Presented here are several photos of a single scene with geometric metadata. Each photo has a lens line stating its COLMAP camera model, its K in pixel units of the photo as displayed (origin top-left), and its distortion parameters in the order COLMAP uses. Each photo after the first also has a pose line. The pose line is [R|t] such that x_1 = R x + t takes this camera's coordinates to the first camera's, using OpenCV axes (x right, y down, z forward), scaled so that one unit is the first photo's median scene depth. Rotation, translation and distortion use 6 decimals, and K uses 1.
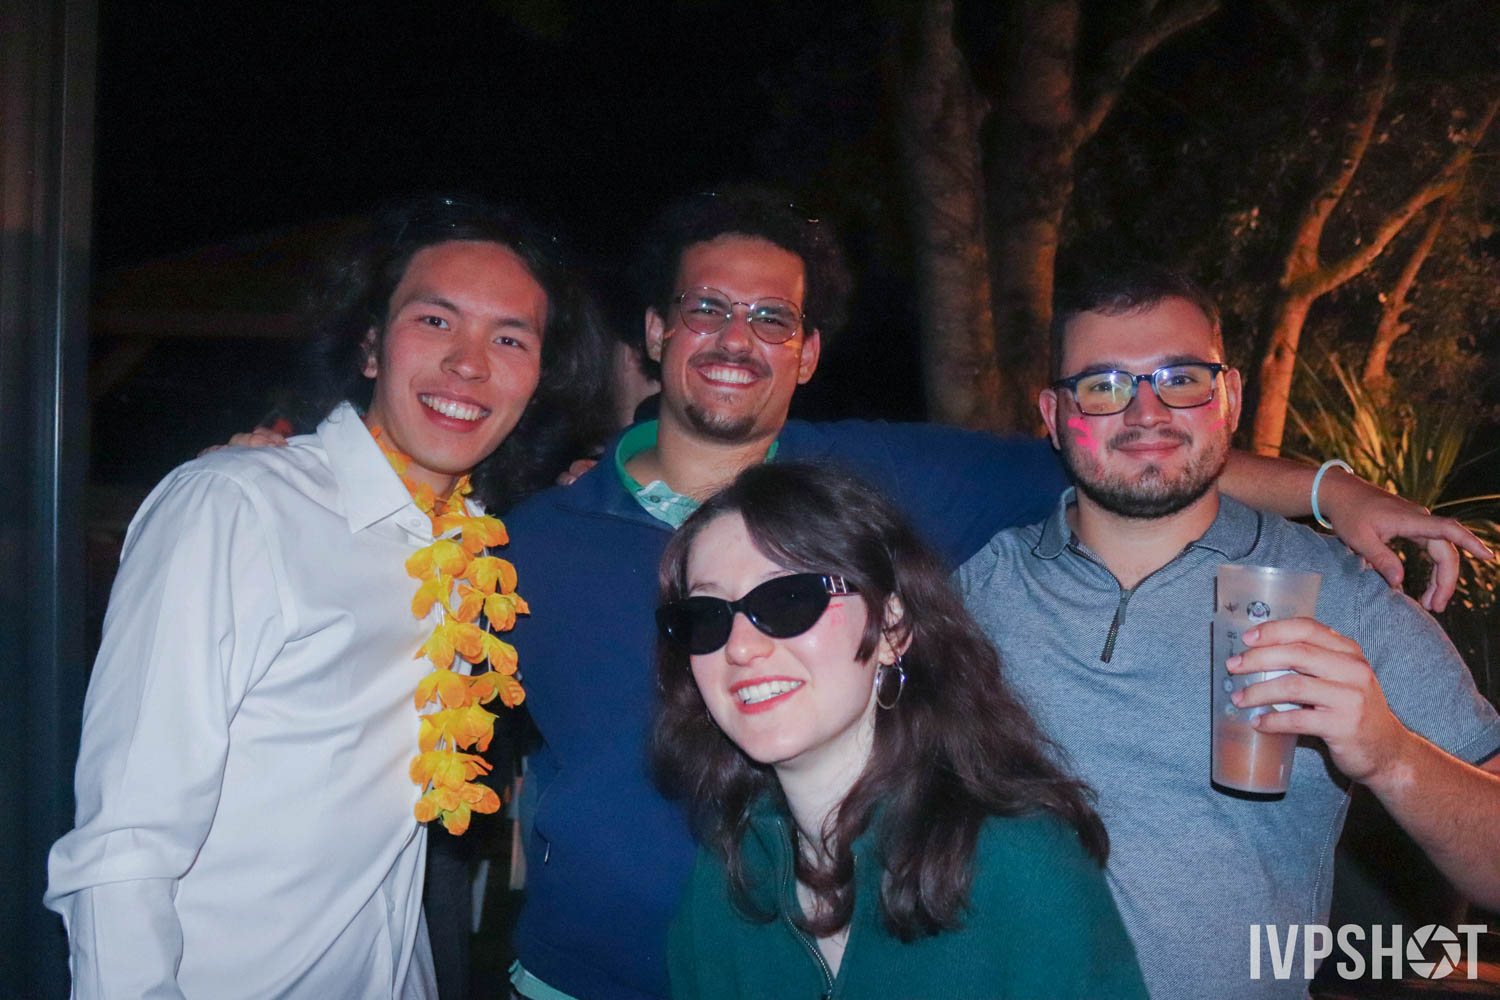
lens RADIAL K [[1260.5, 0, 729.9], [0, 1260.5, 497.0], [0, 0, 1]] dist [-0.163401, 0.148837]
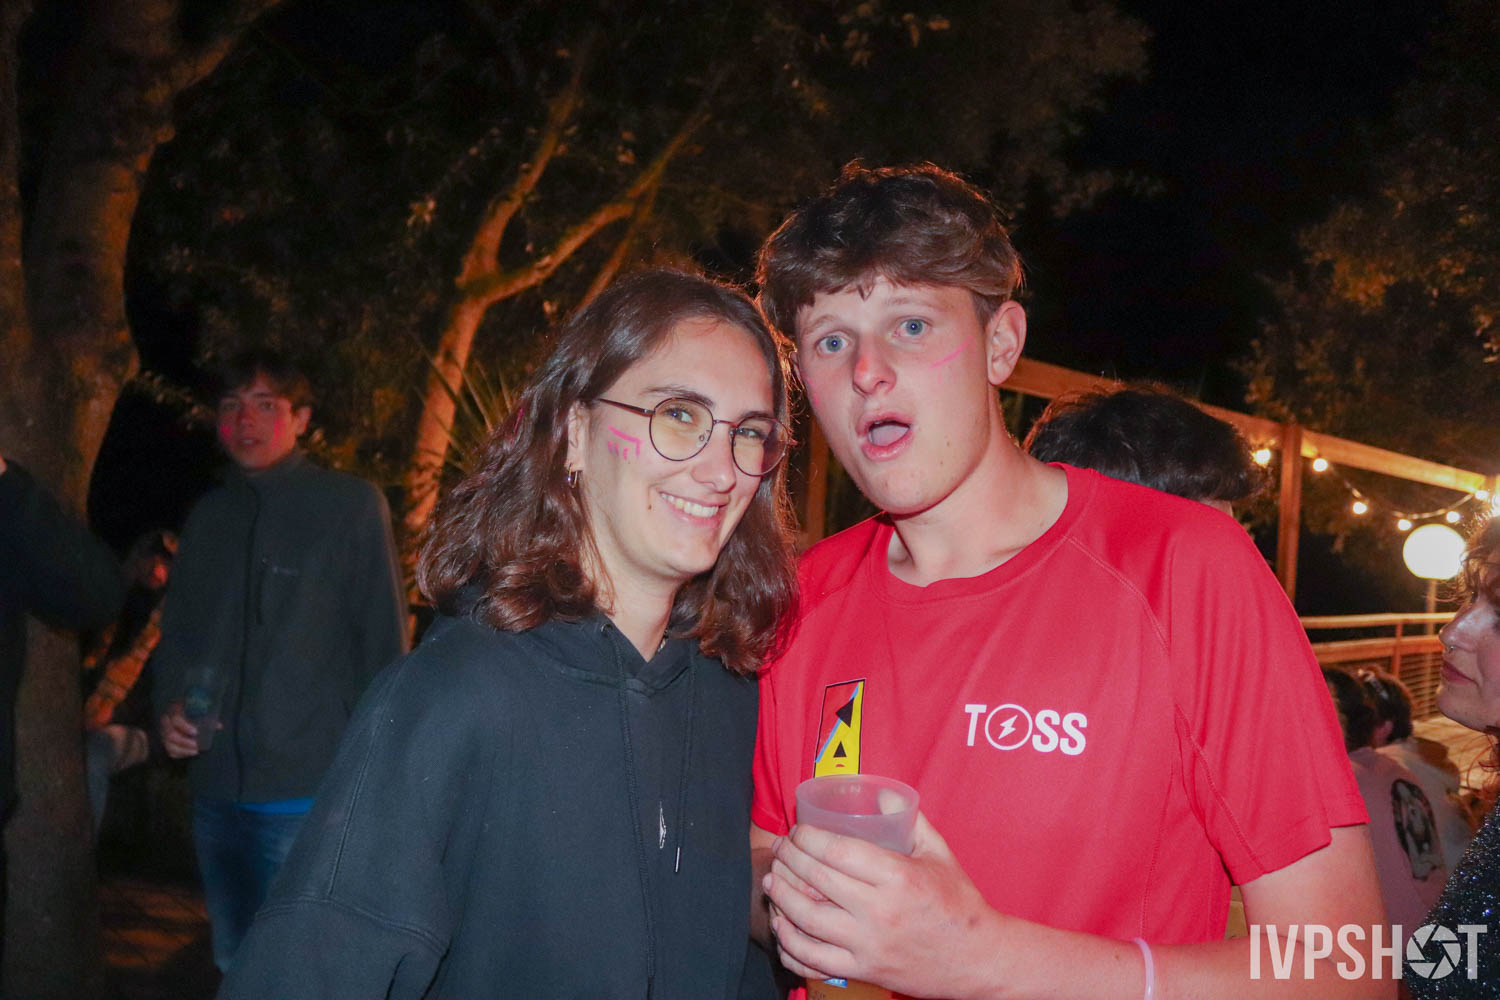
lens RADIAL K [[1260.5, 0, 729.9], [0, 1260.5, 497.0], [0, 0, 1]] dist [-0.163401, 0.148837]
pose [[0.859015, 0.048127, 0.509684, 0.198737], [-0.044590, 0.998822, -0.019163, 0.003204], [-0.510005, -0.006265, 0.860149, 0.065776]]
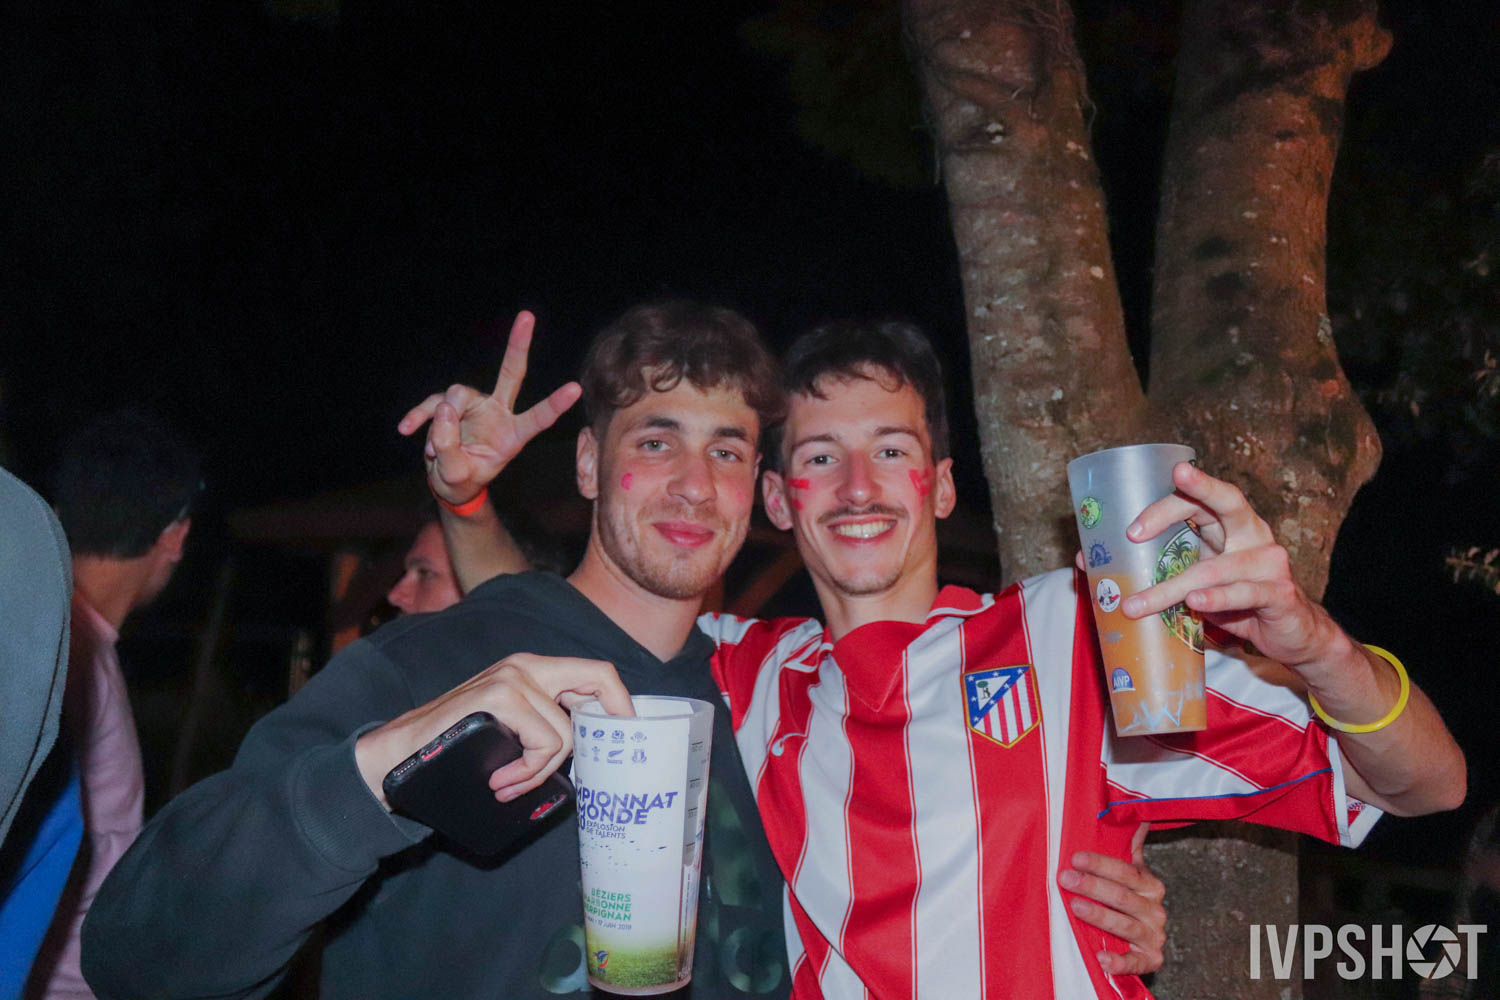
lens RADIAL K [[1260.5, 0, 729.9], [0, 1260.5, 497.0], [0, 0, 1]] dist [-0.163401, 0.148837]
pose [[0.868463, -0.070680, -0.490690, 0.284434], [-0.037331, 0.977651, -0.206895, 0.025785], [0.494347, 0.197999, 0.846414, 0.541222]]
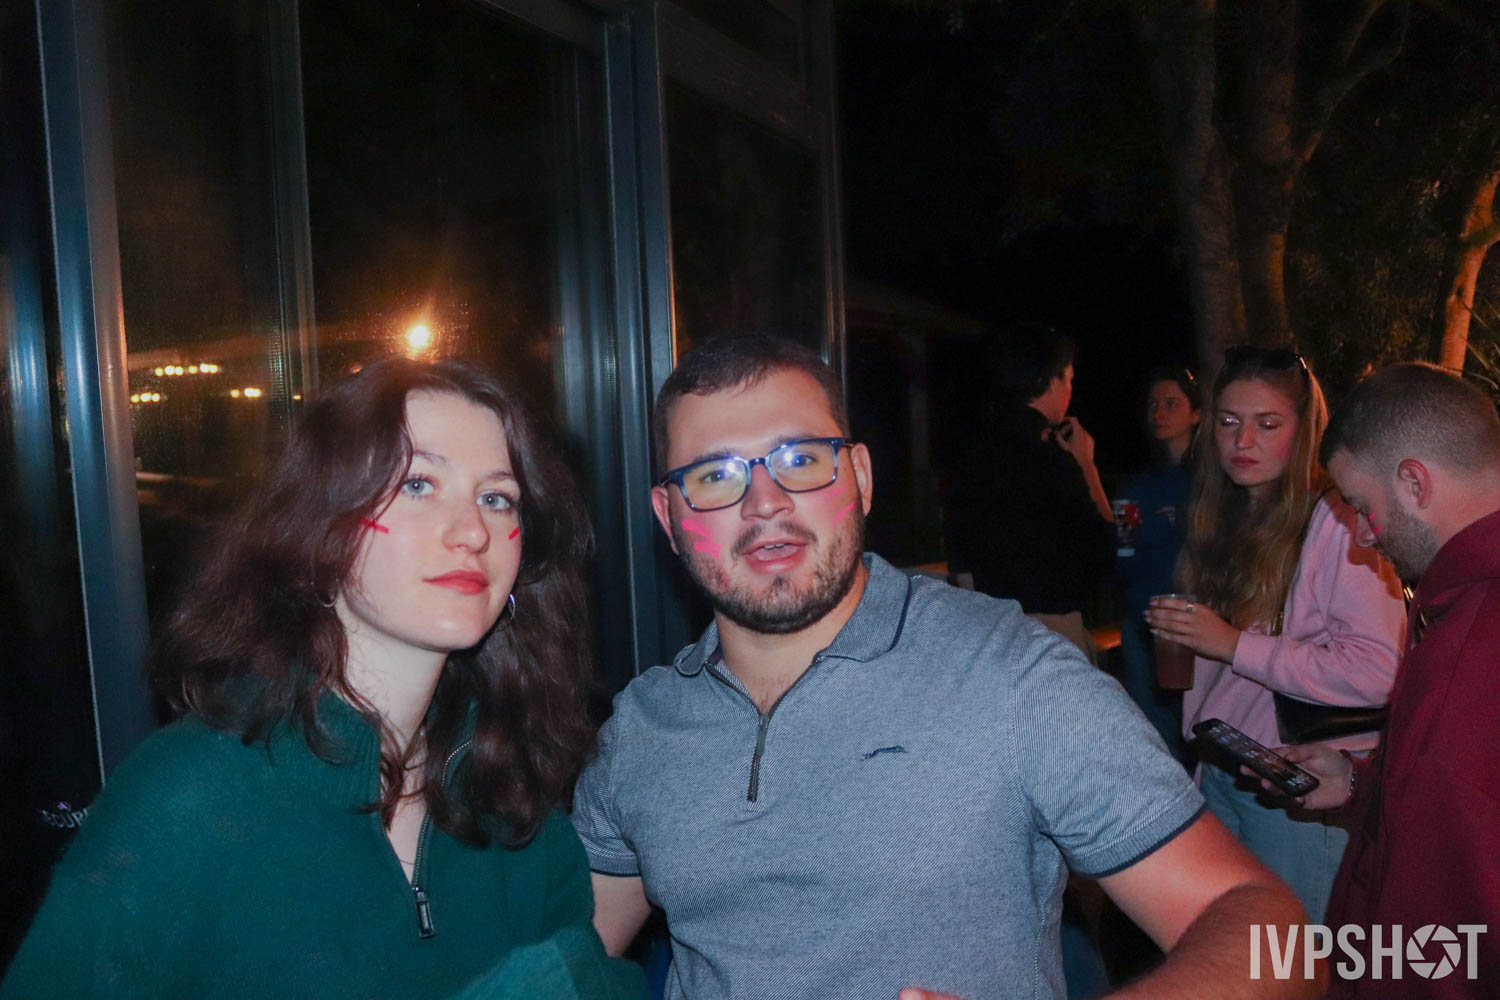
lens RADIAL K [[1260.5, 0, 729.9], [0, 1260.5, 497.0], [0, 0, 1]] dist [-0.163401, 0.148837]
pose [[0.987565, -0.054695, -0.147393, -0.176448], [0.064737, 0.995834, 0.064217, -0.049531], [0.143266, -0.072961, 0.986991, -0.501500]]
